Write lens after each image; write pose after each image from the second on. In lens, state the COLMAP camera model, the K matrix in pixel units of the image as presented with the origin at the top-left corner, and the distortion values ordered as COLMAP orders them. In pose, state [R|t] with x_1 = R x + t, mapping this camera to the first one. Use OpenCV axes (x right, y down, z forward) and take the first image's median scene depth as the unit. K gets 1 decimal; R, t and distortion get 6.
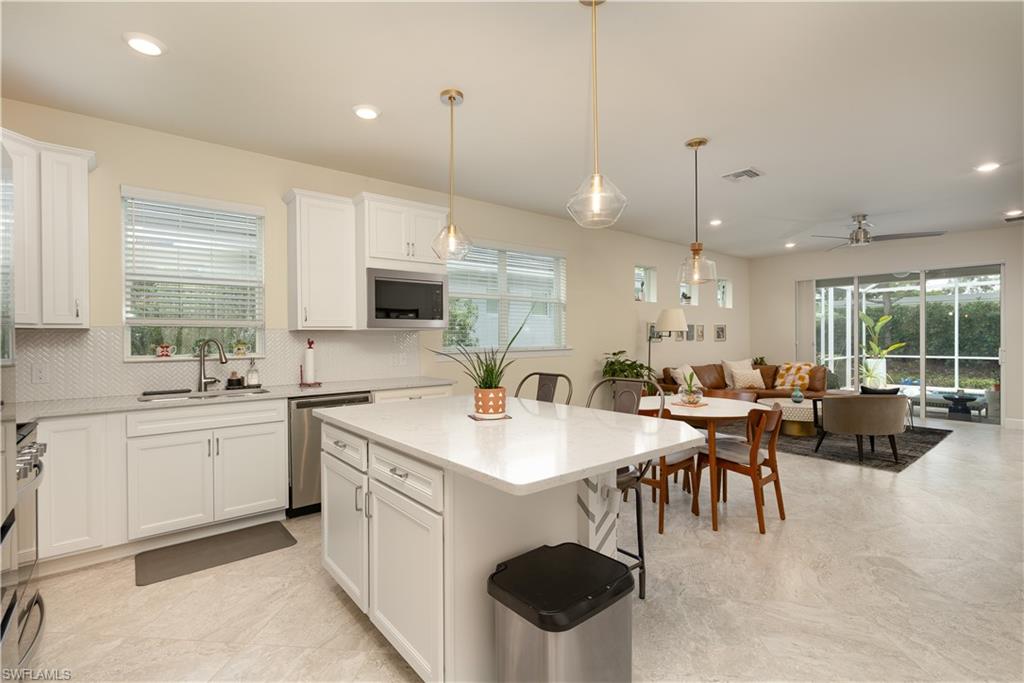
lens RADIAL K [[473.5, 0, 517.0], [0, 473.5, 344.7], [0, 0, 1]] dist [-0.001463, 0.001435]
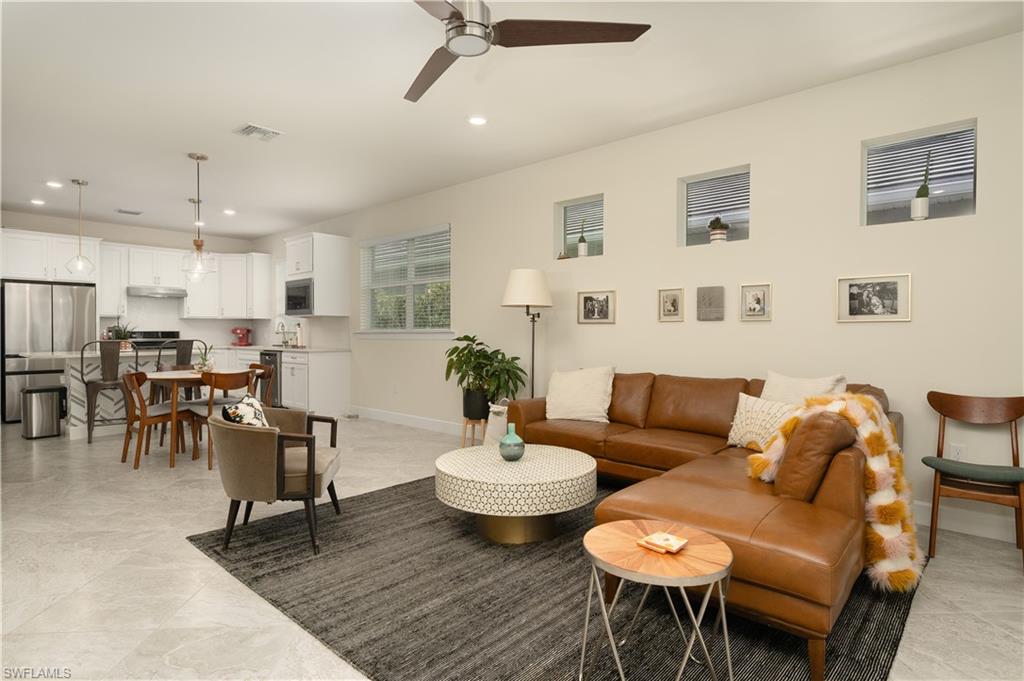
lens RADIAL K [[549.6, 0, 514.5], [0, 549.6, 336.3], [0, 0, 1]] dist [-0.001919, -0.002455]
pose [[0.137383, 0.017193, -0.990369, 0.935041], [-0.012724, 0.999797, 0.015592, -0.000488], [0.990436, 0.010459, 0.137574, 0.793993]]
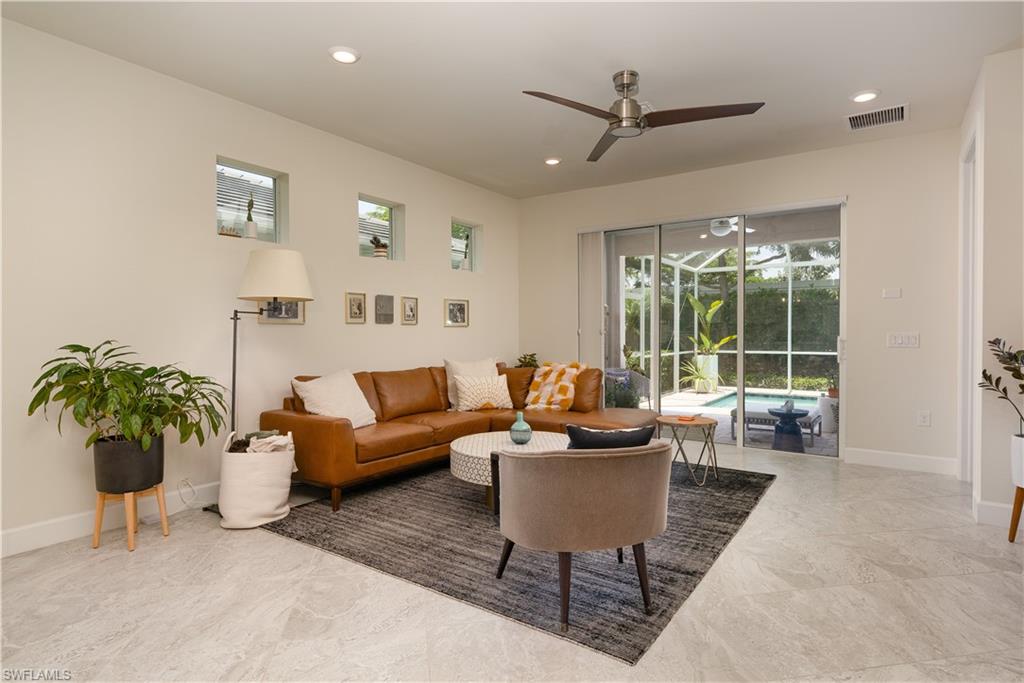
lens RADIAL K [[549.6, 0, 519.2], [0, 549.6, 350.6], [0, 0, 1]] dist [-0.001919, -0.002455]
pose [[0.959648, -0.004682, 0.281164, 0.363398], [-0.000322, 0.999842, 0.017749, 0.010996], [-0.281203, -0.017123, 0.959495, 0.374443]]
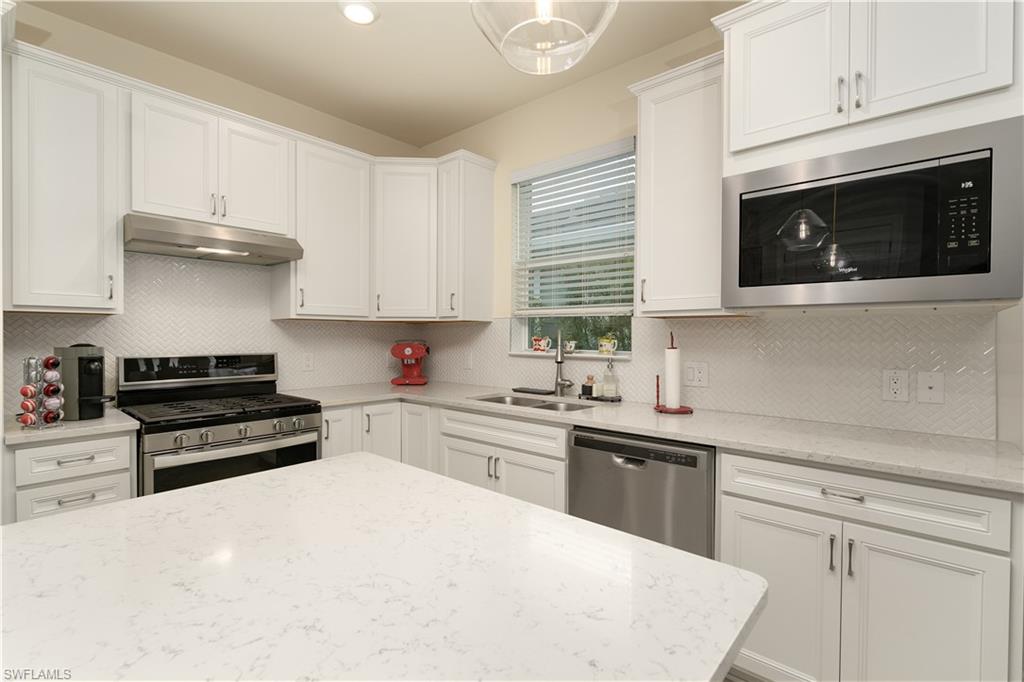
lens RADIAL K [[473.5, 0, 510.8], [0, 473.5, 338.9], [0, 0, 1]] dist [-0.001463, 0.001435]
pose [[0.140795, 0.022245, -0.989789, 0.058152], [-0.017767, 0.999643, 0.019939, -0.006225], [0.989879, 0.014779, 0.141140, 0.370991]]
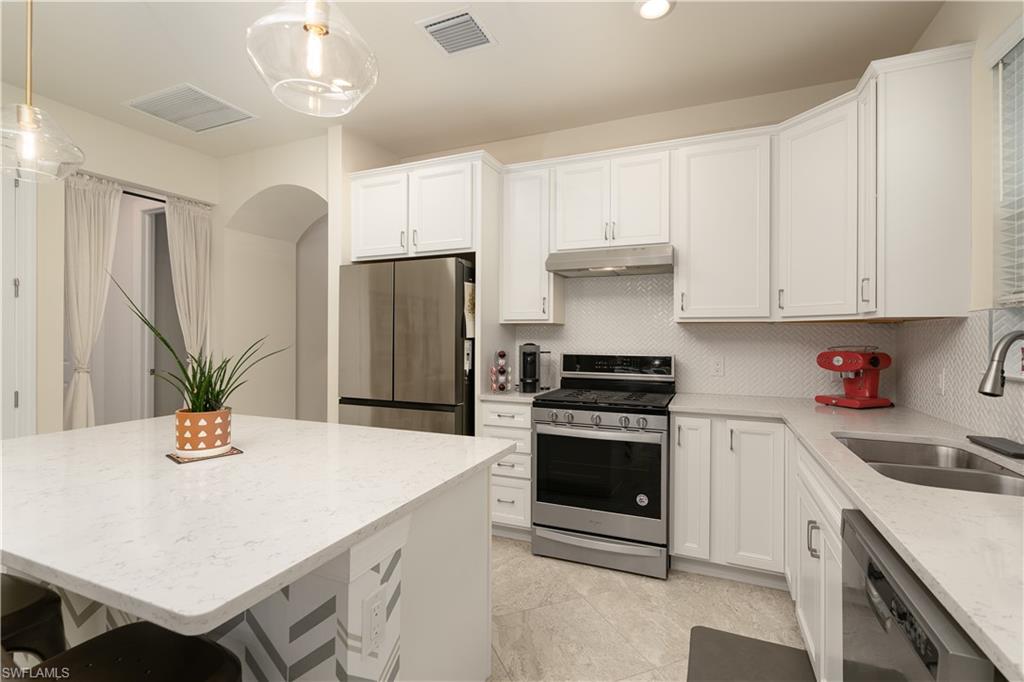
lens RADIAL K [[473.5, 0, 504.0], [0, 473.5, 338.2], [0, 0, 1]] dist [-0.001463, 0.001435]
pose [[-0.899004, 0.012341, -0.437766, -0.041809], [0.002915, 0.999749, 0.022198, -0.008020], [0.437930, 0.018680, -0.898815, 0.536810]]
